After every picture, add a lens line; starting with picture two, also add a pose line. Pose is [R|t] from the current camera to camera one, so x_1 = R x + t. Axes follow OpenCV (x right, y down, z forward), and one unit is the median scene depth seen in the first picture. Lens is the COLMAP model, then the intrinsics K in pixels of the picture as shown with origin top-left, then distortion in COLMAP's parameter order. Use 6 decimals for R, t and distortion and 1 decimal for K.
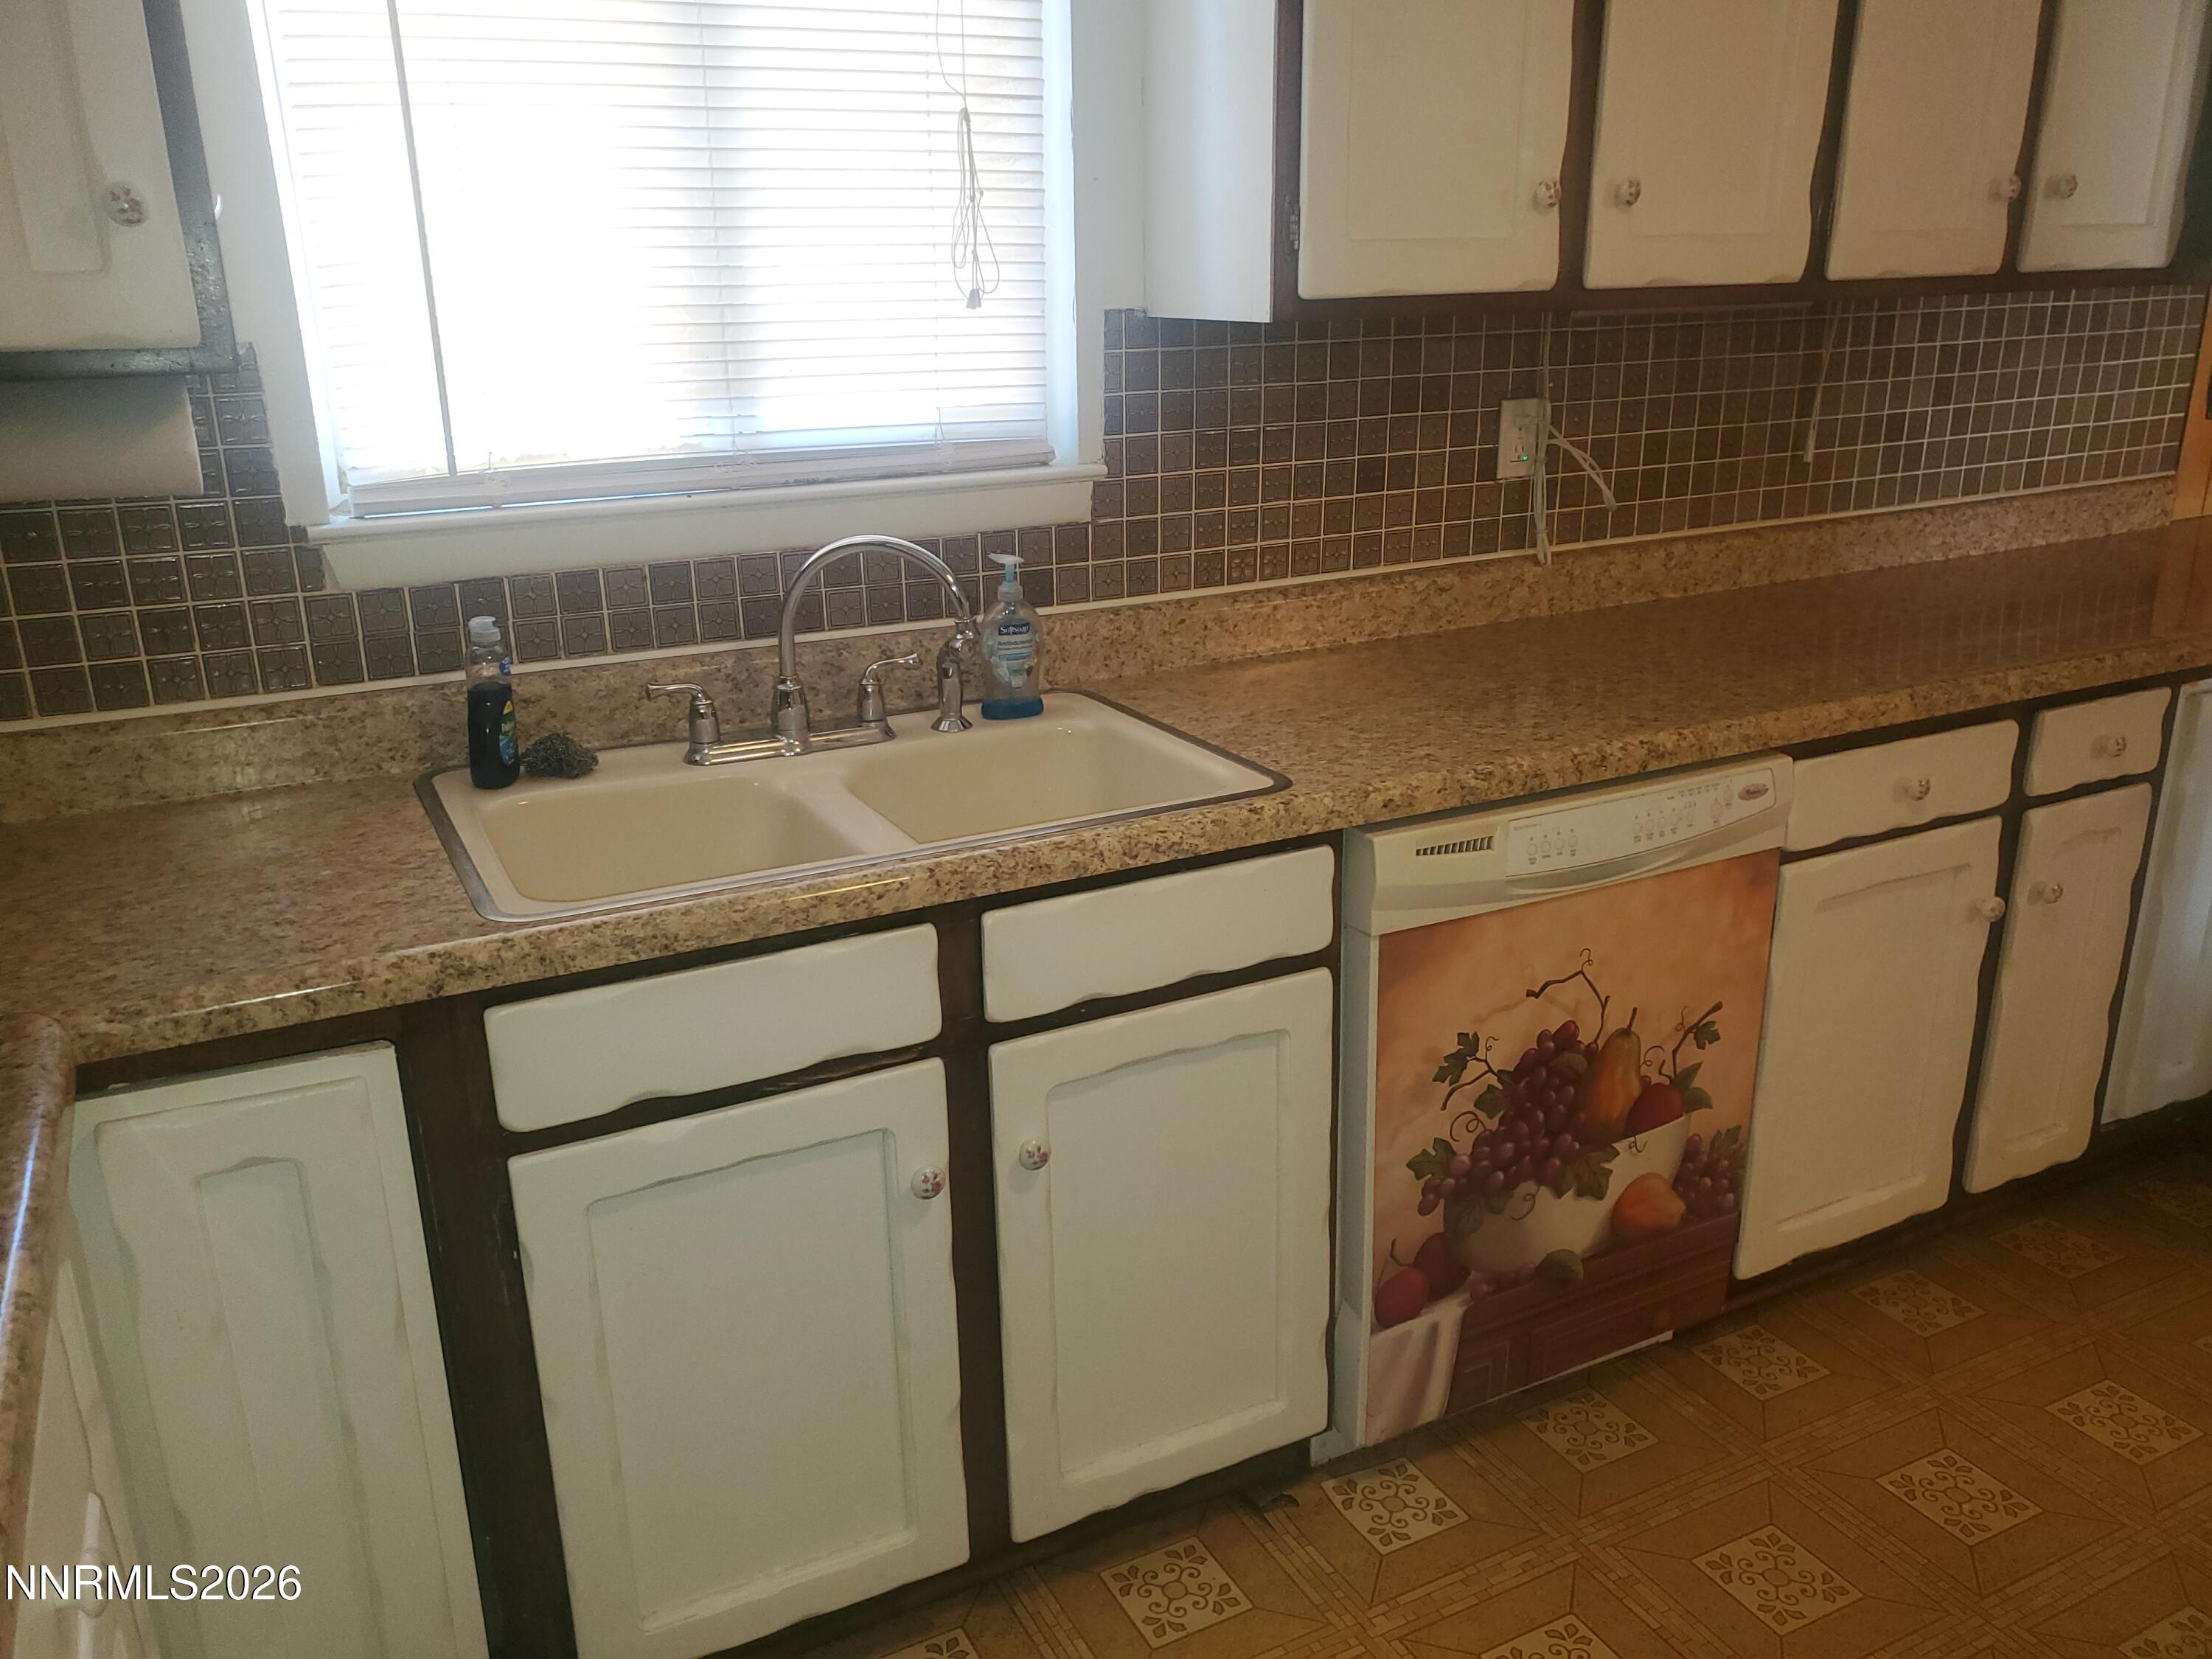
lens RADIAL K [[1688.5, 0, 1106.0], [0, 1688.5, 829.5], [0, 0, 1]] dist [0.013531, 0.006062]
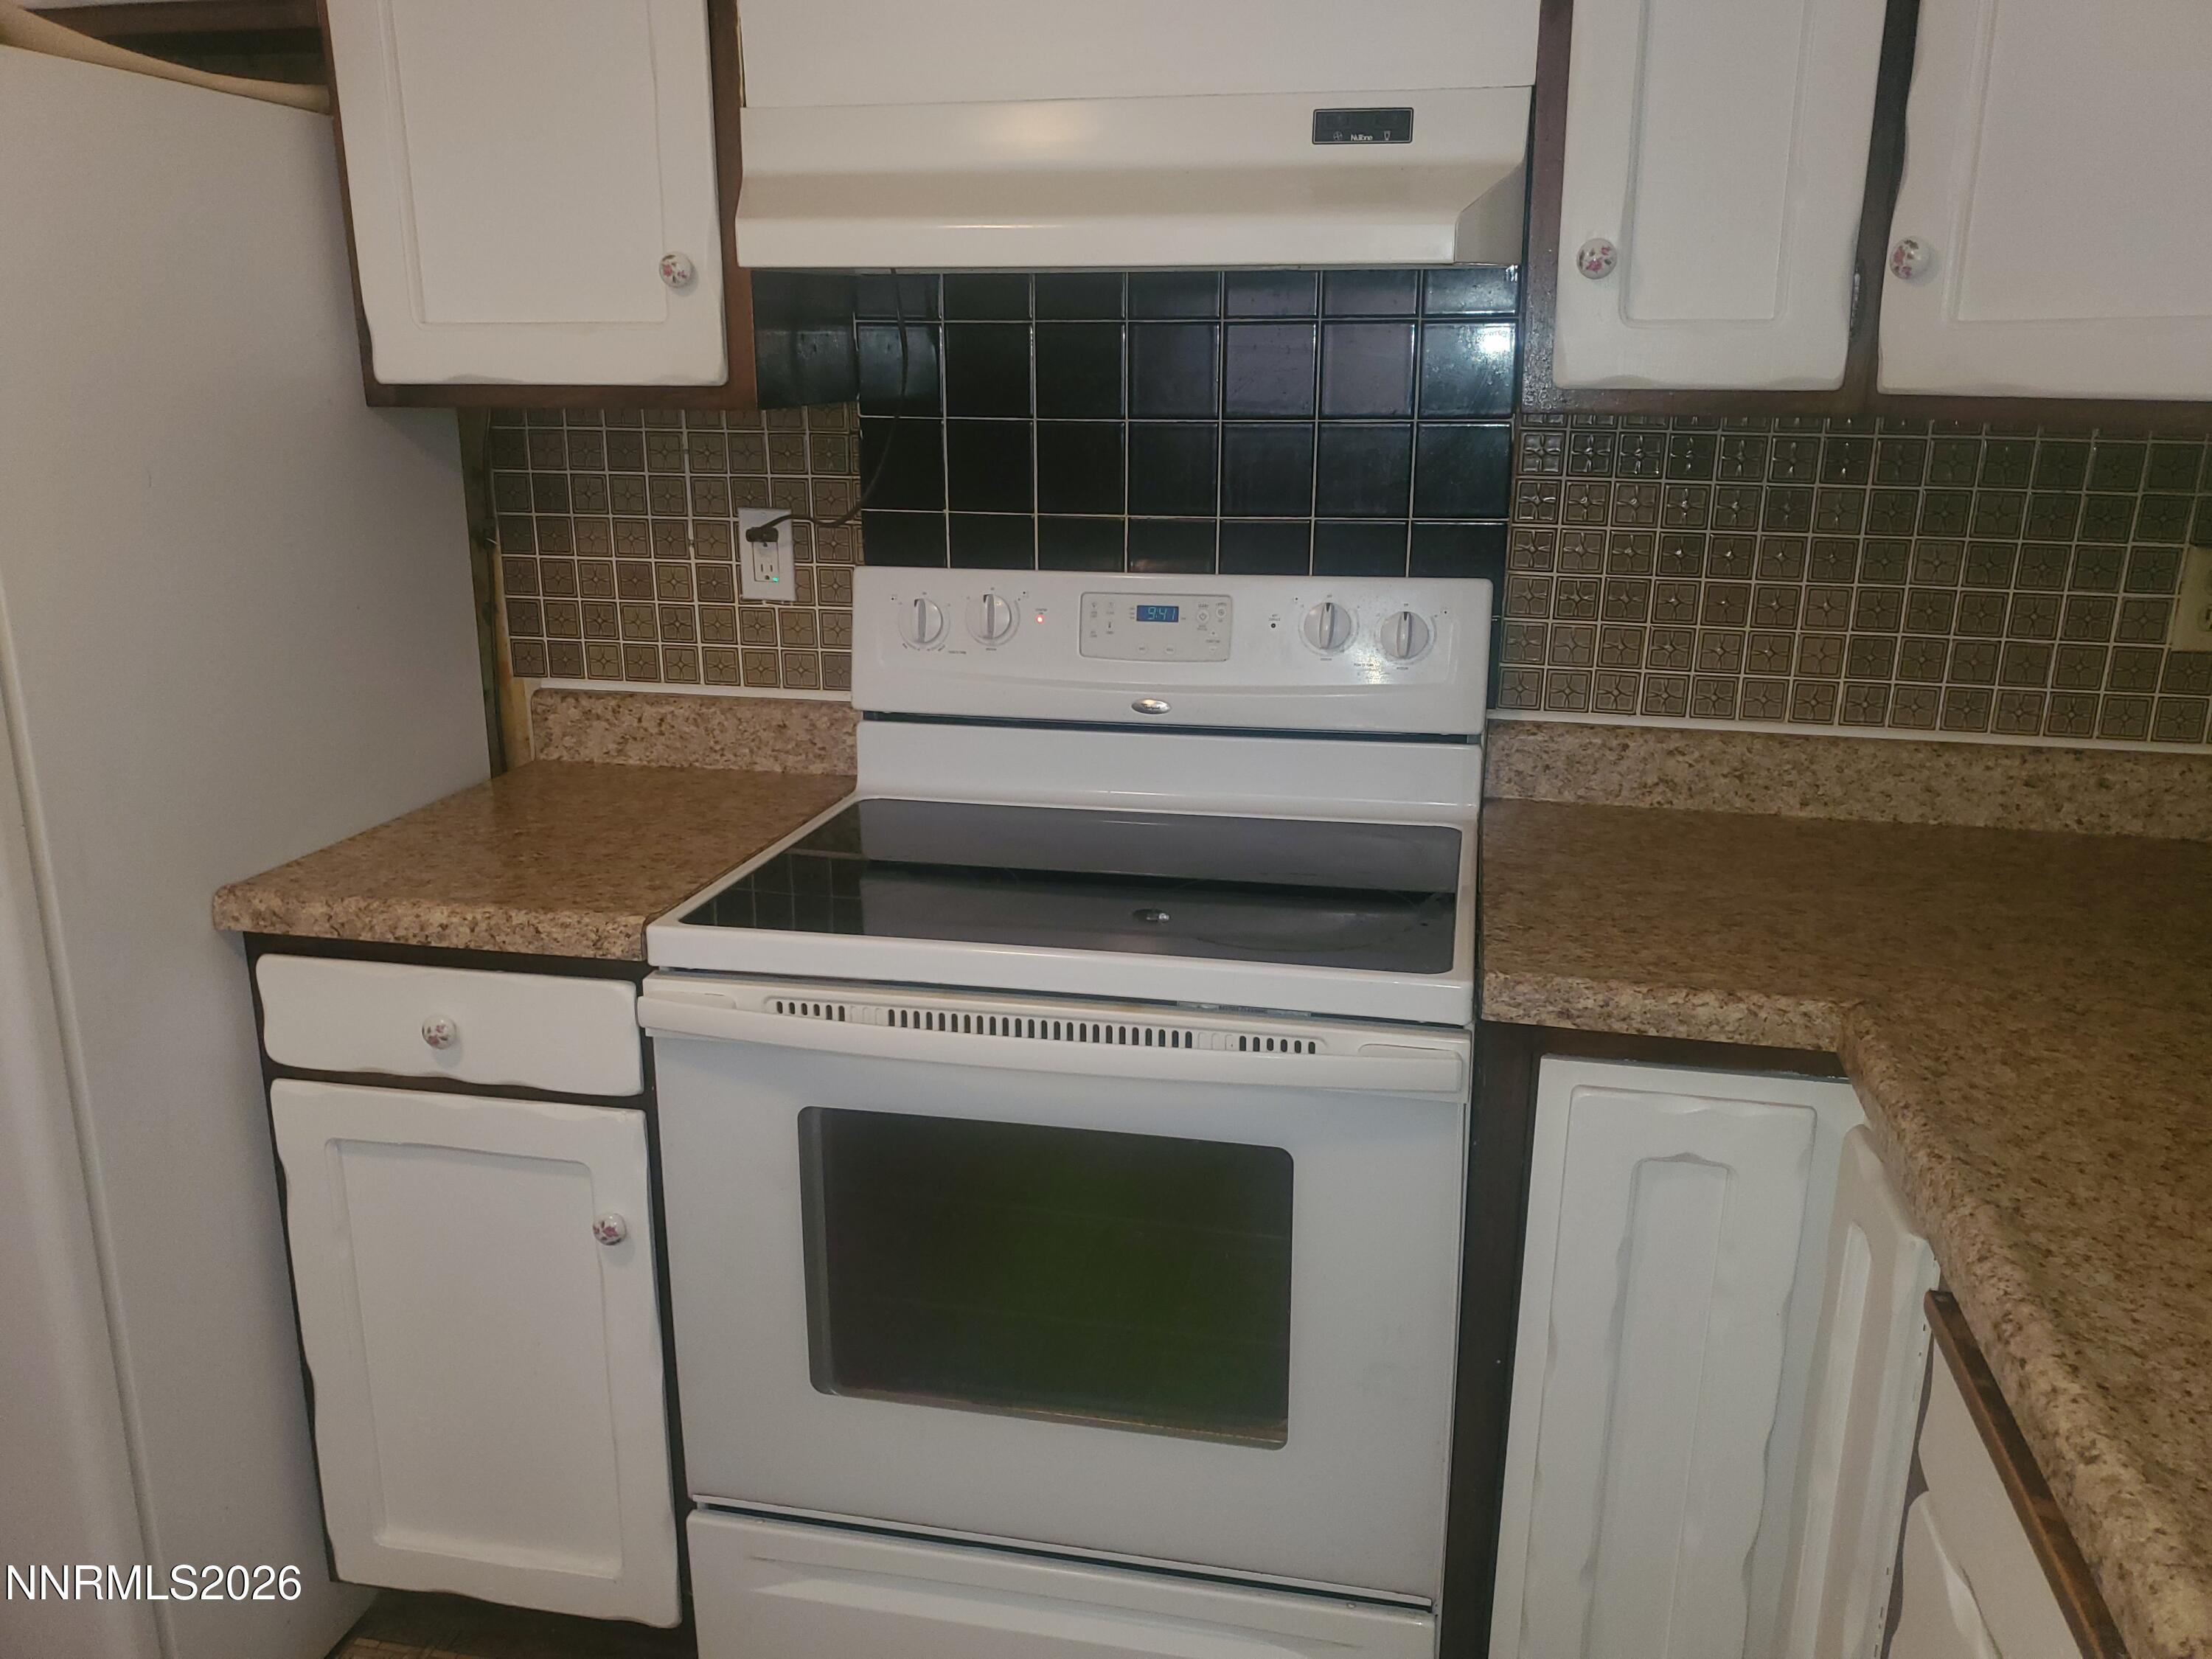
lens RADIAL K [[1705.2, 0, 1129.7], [0, 1705.2, 838.2], [0, 0, 1]] dist [0.010342, -0.003327]
pose [[0.785462, 0.192365, -0.588256, 0.700302], [-0.210328, 0.976868, 0.038607, -0.125267], [0.582075, 0.093402, 0.807753, 0.326918]]
